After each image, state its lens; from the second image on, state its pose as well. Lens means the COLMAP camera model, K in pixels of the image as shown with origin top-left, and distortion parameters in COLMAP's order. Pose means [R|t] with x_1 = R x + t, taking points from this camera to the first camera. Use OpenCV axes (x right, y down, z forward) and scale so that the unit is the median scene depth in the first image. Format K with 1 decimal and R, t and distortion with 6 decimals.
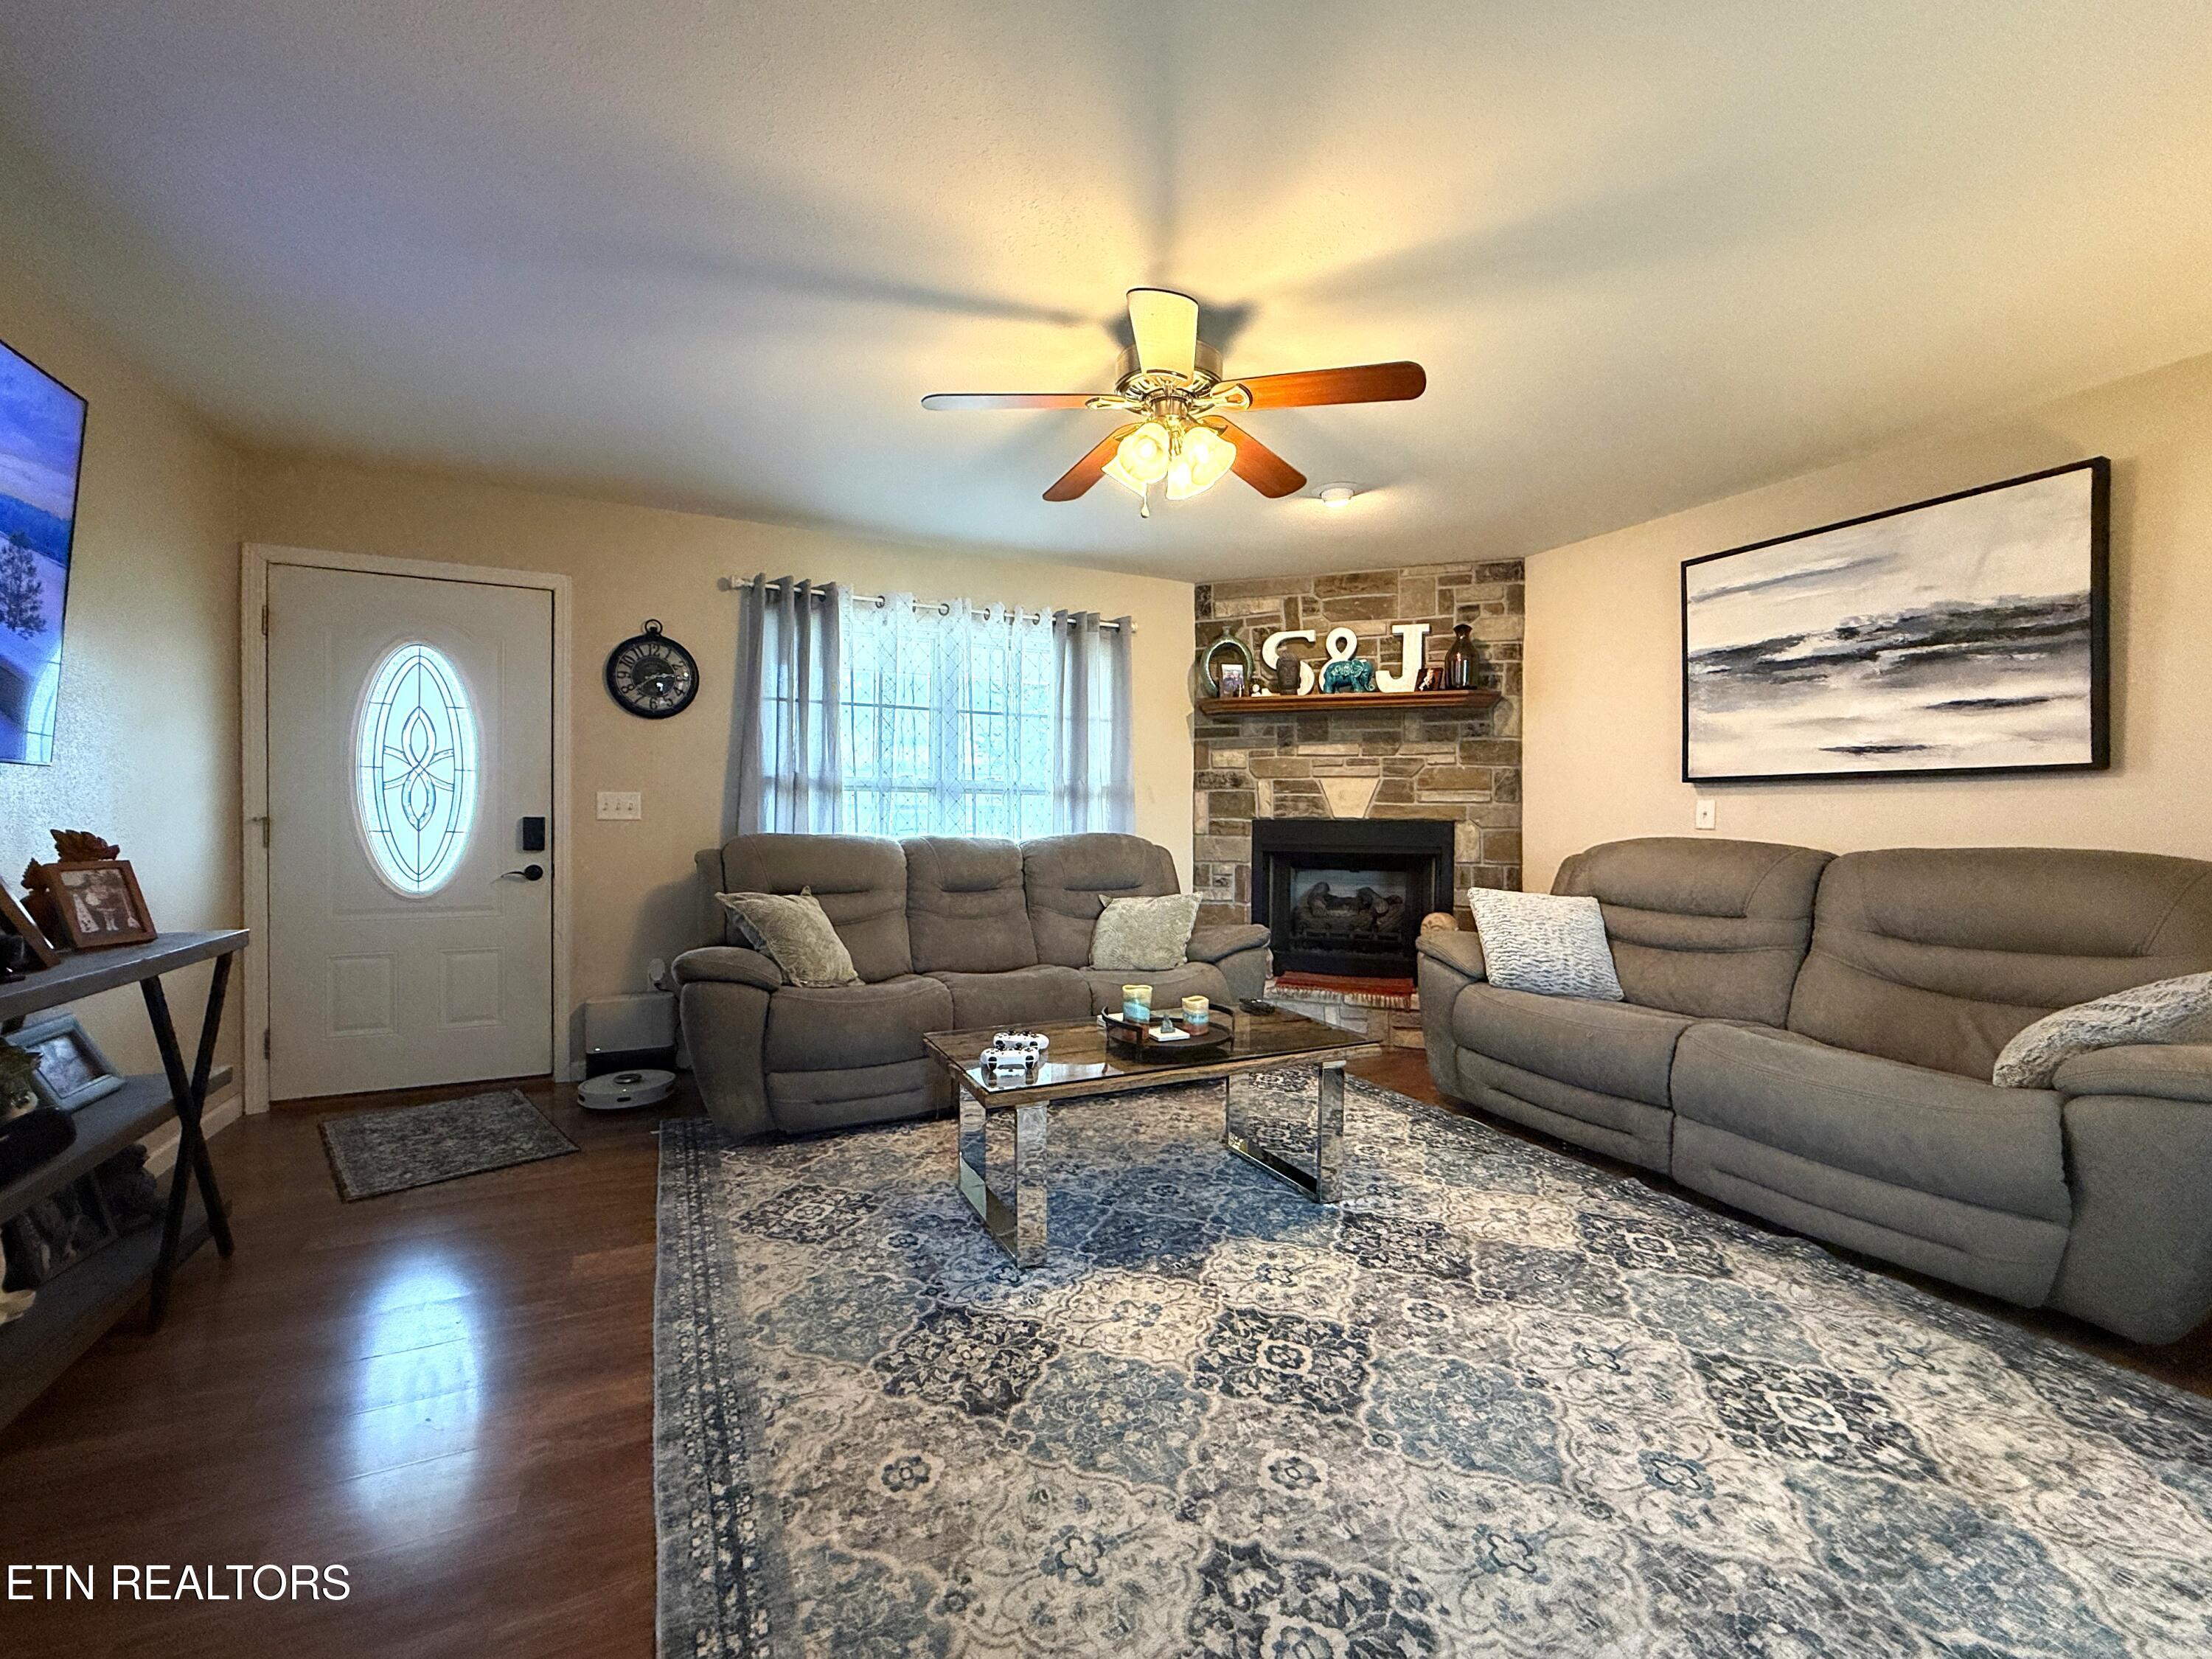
lens RADIAL K [[905.8, 0, 1095.2], [0, 905.8, 825.3], [0, 0, 1]] dist [-0.000222, 0.000410]
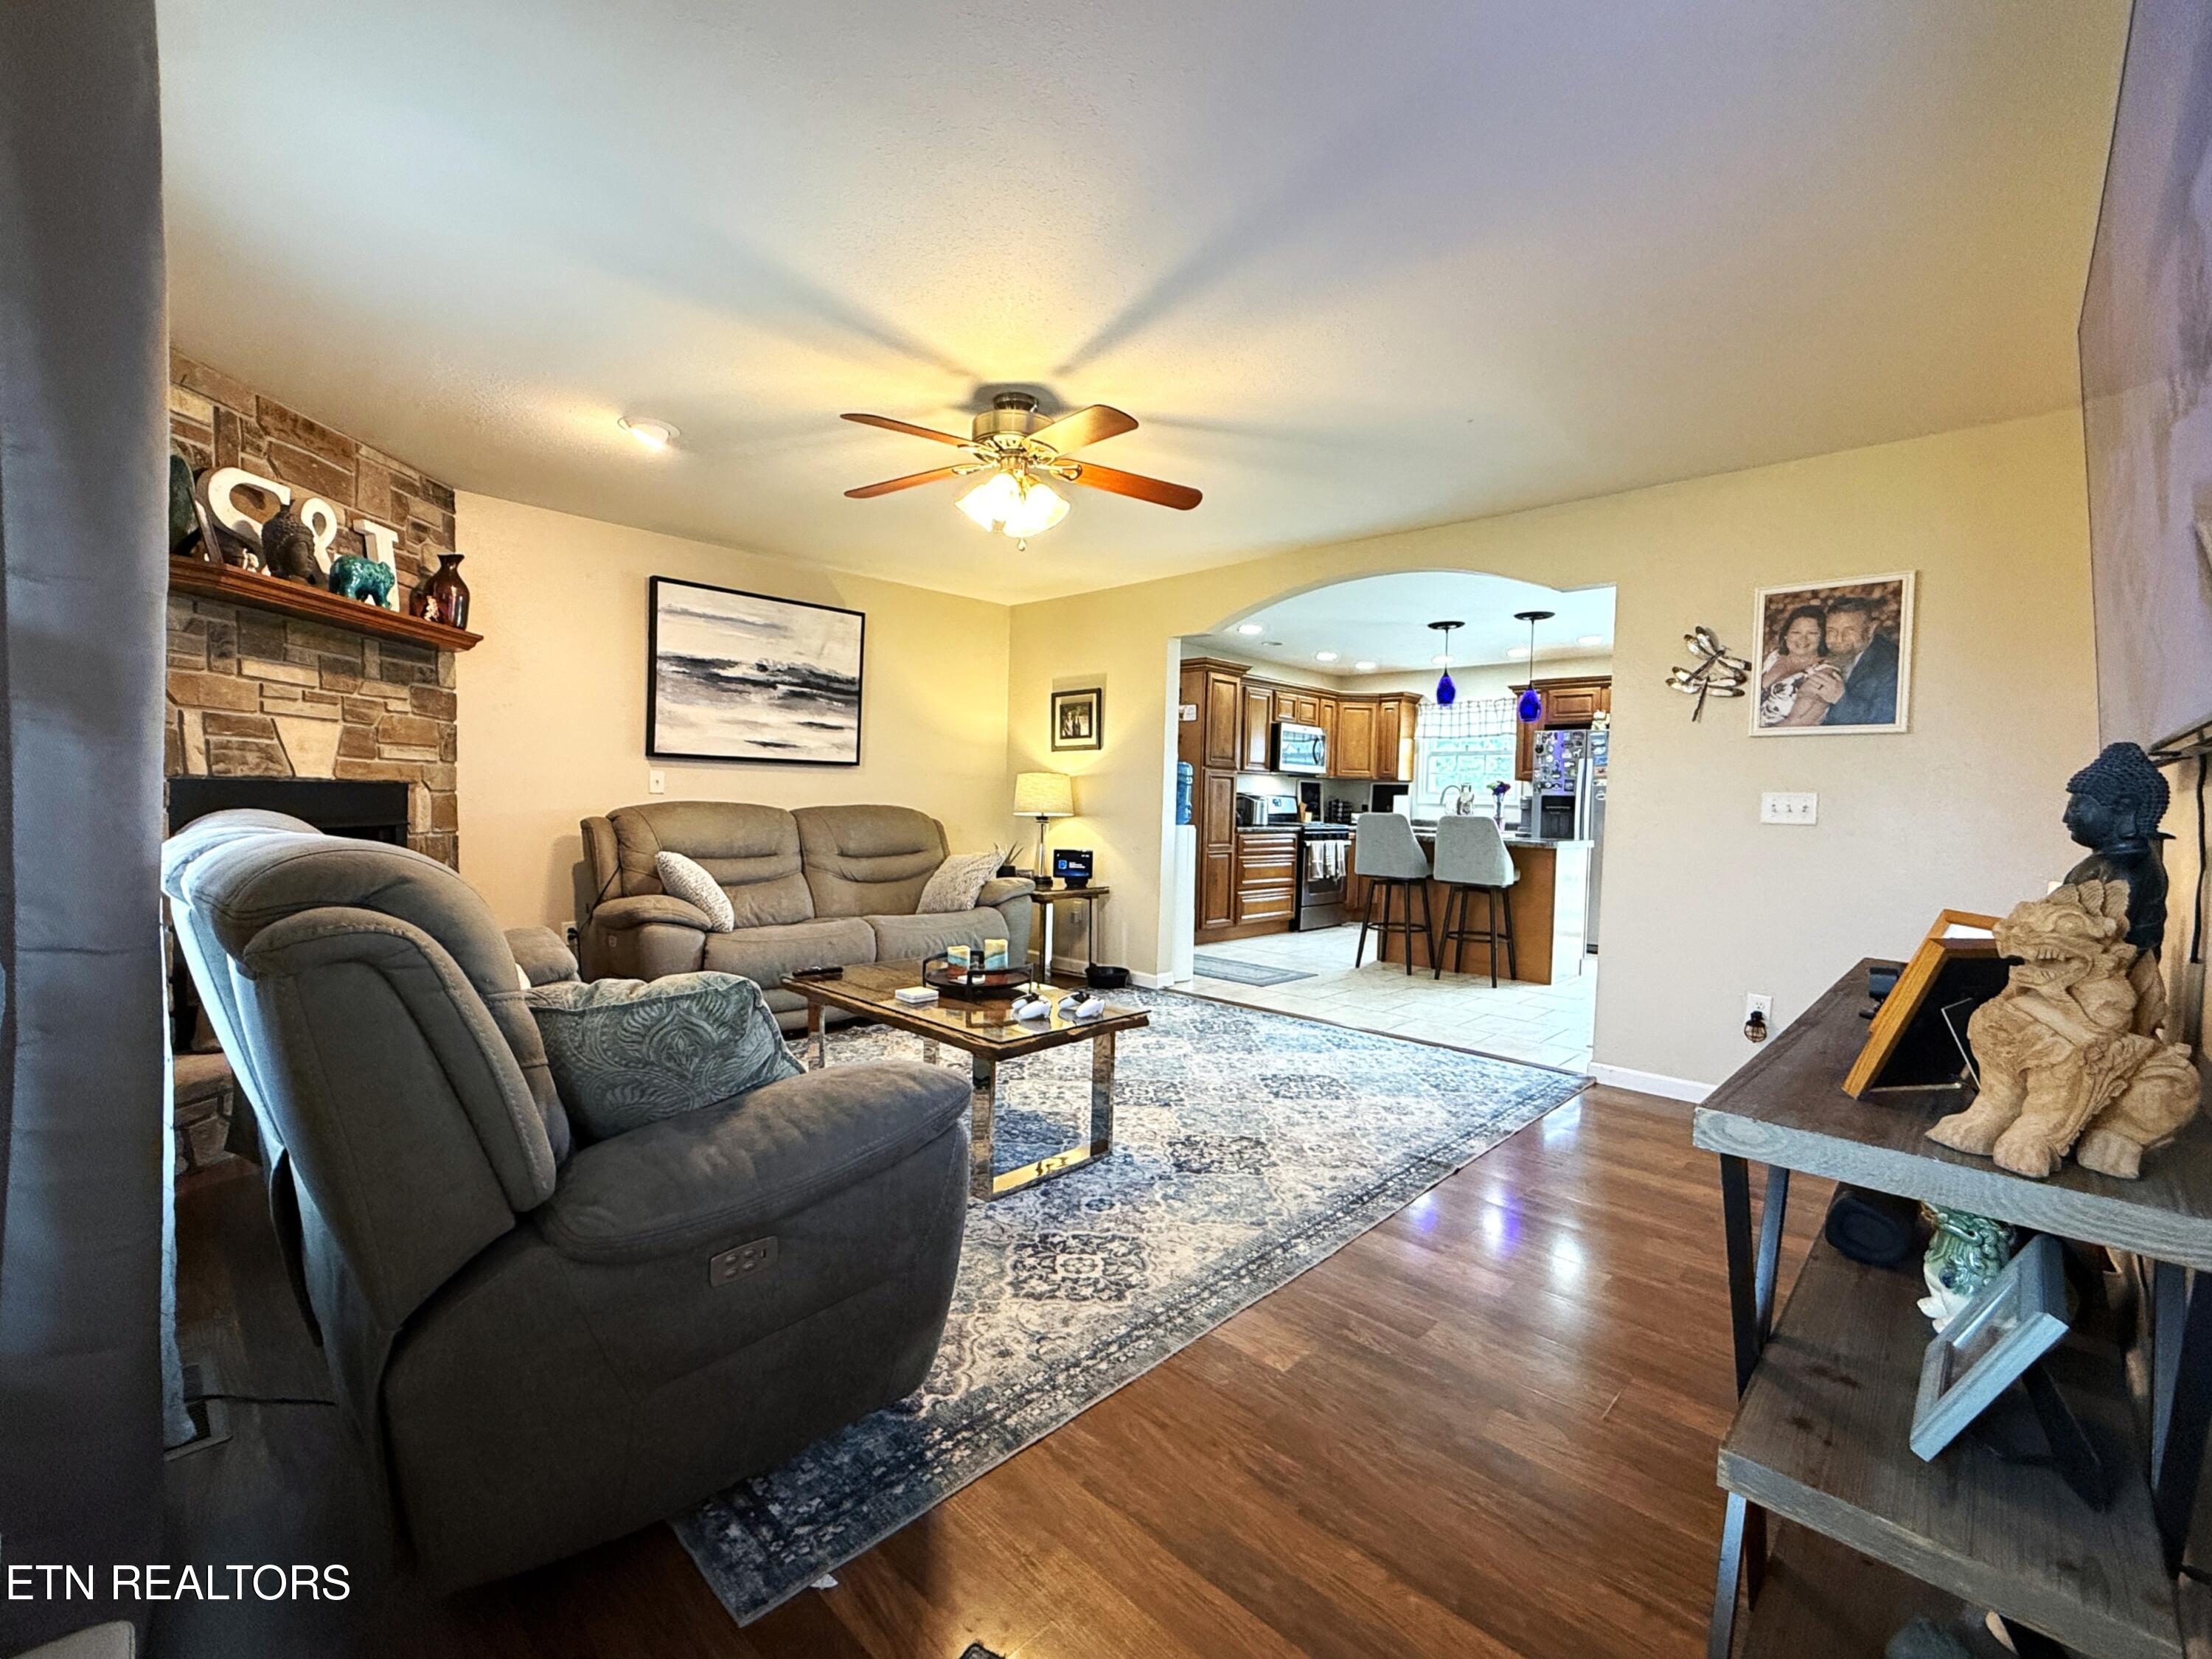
lens RADIAL K [[942.7, 0, 1106.0], [0, 942.7, 829.5], [0, 0, 1]] dist [0.000056, 0.000098]
pose [[-0.356449, -0.048047, 0.933078, -0.908794], [-0.019517, 0.998842, 0.043977, -0.018556], [-0.934111, -0.002535, -0.356974, 1.036731]]
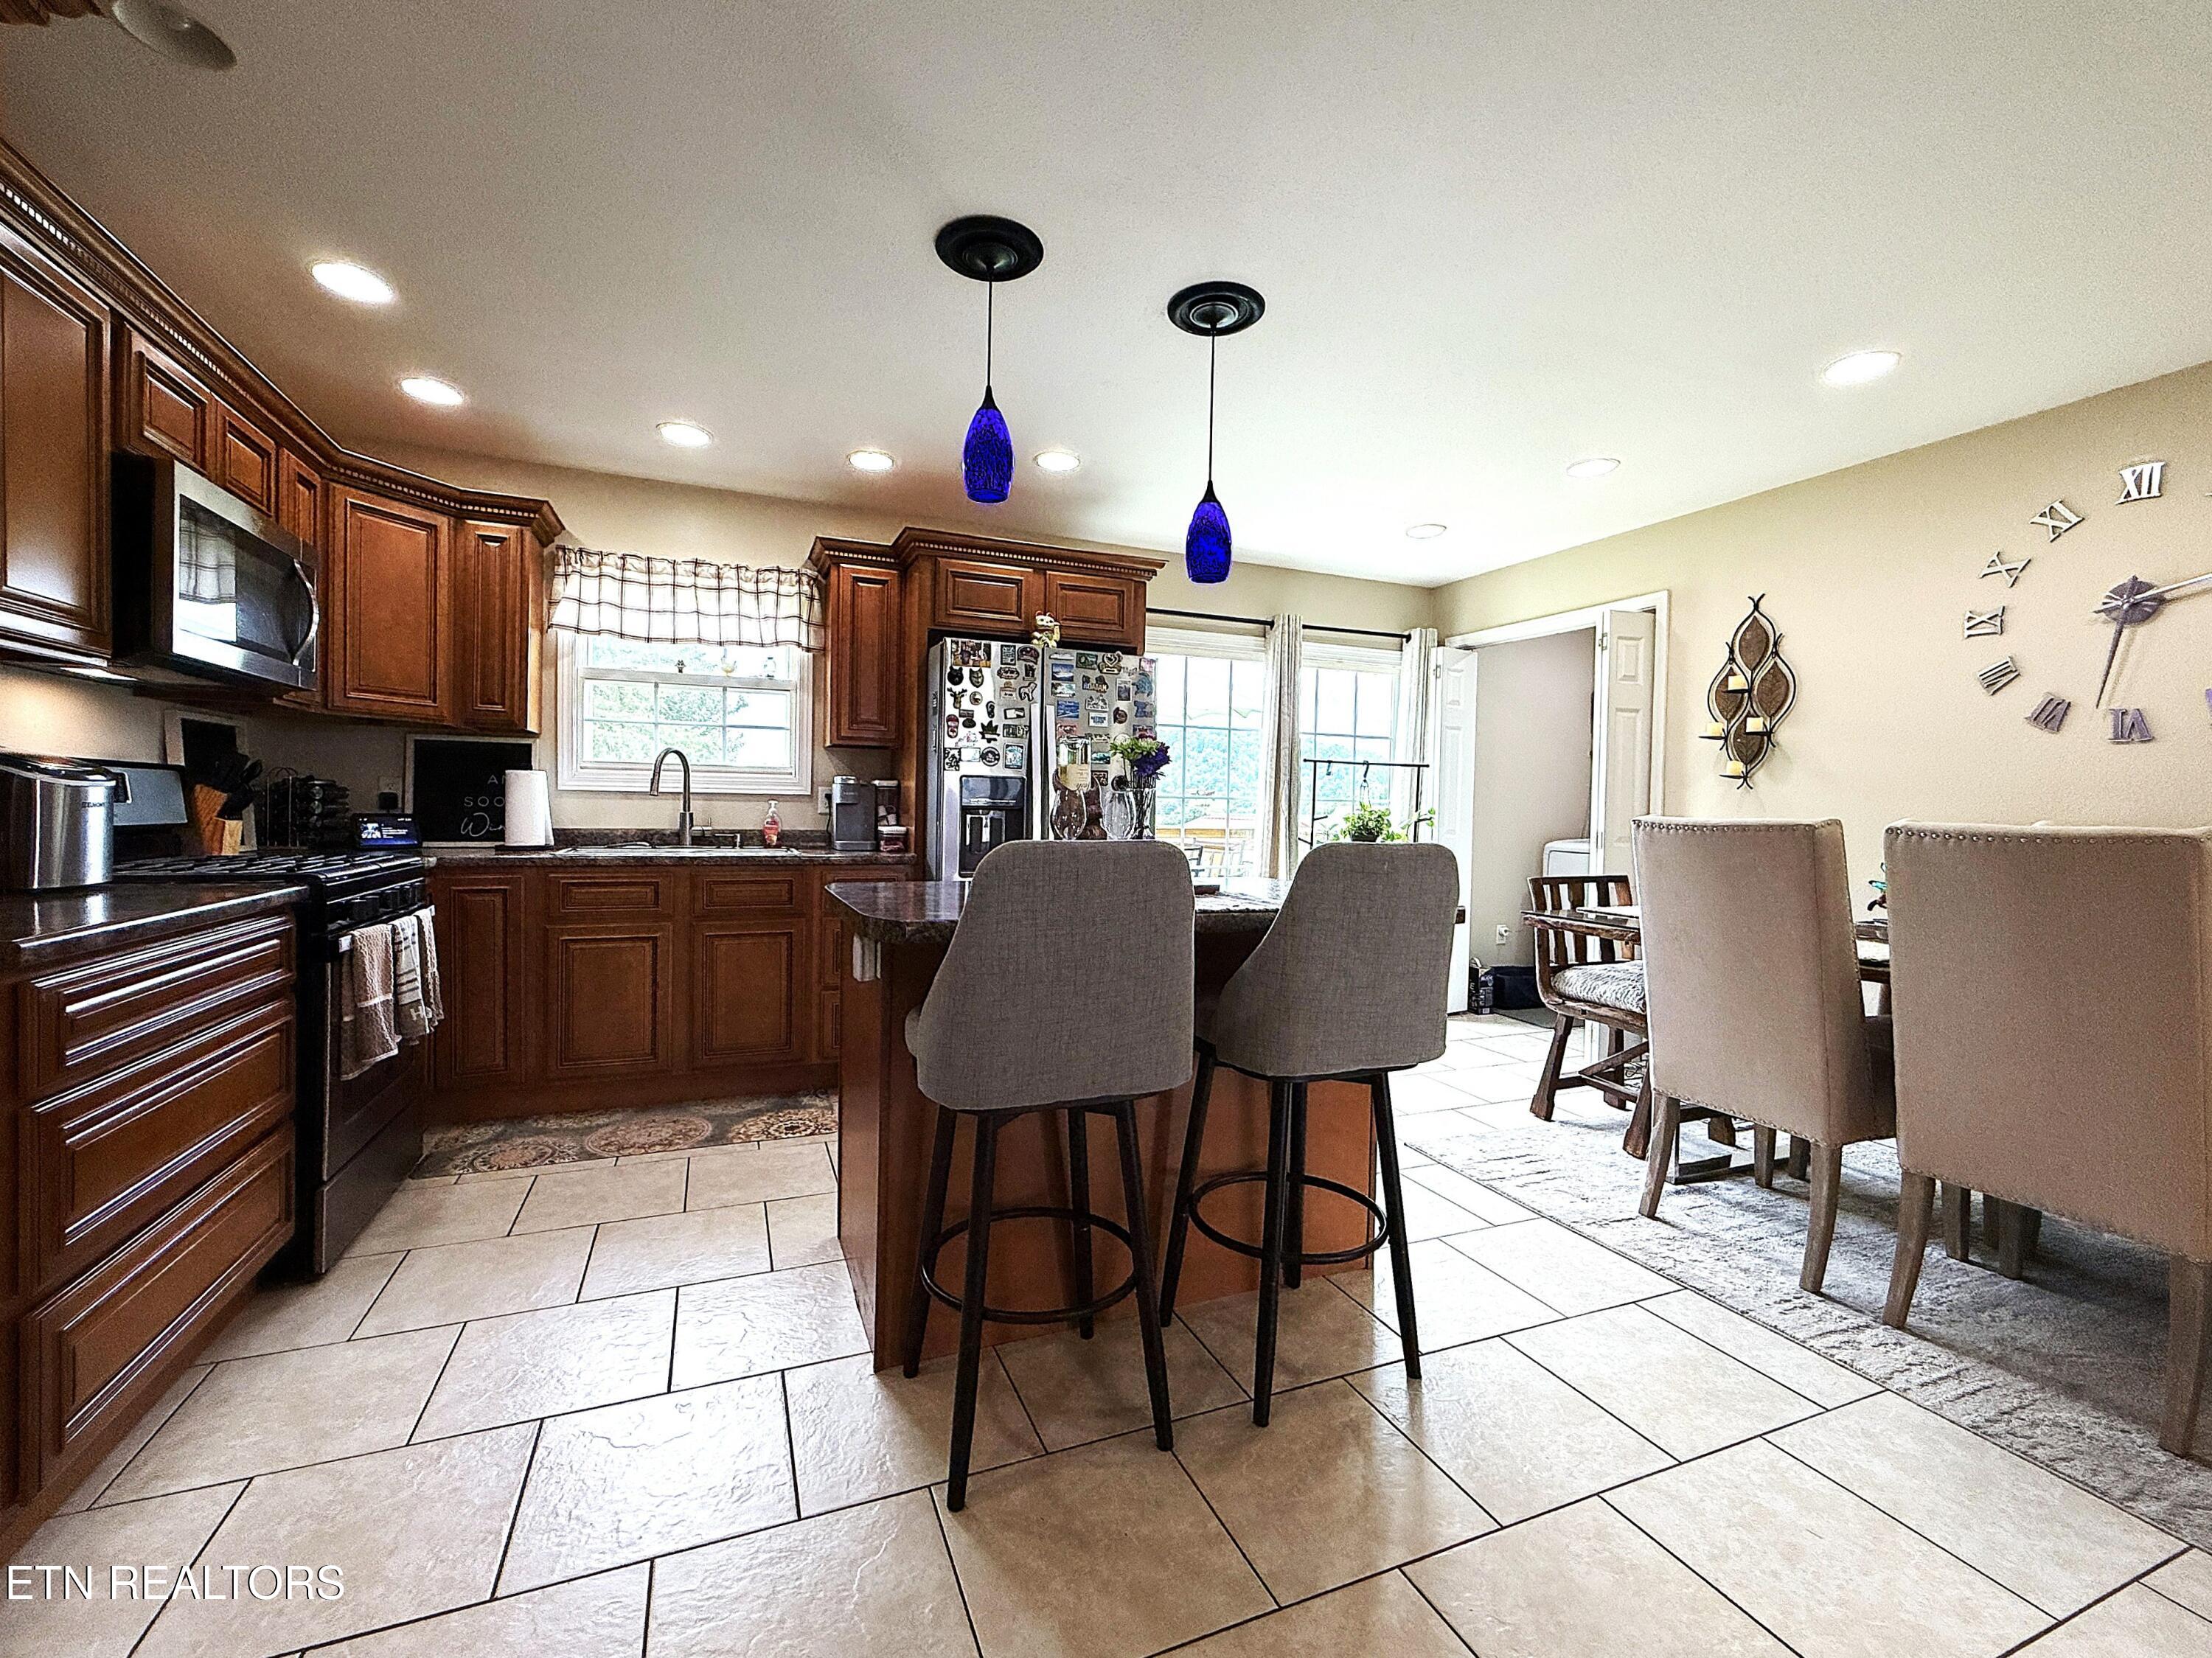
lens RADIAL K [[905.8, 0, 1095.2], [0, 905.8, 824.8], [0, 0, 1]] dist [-0.000222, 0.000410]
pose [[-0.998370, -0.030896, 0.047983, 0.703430], [-0.029509, 0.999134, 0.029349, 0.001080], [-0.048849, 0.027886, -0.998417, 0.237070]]
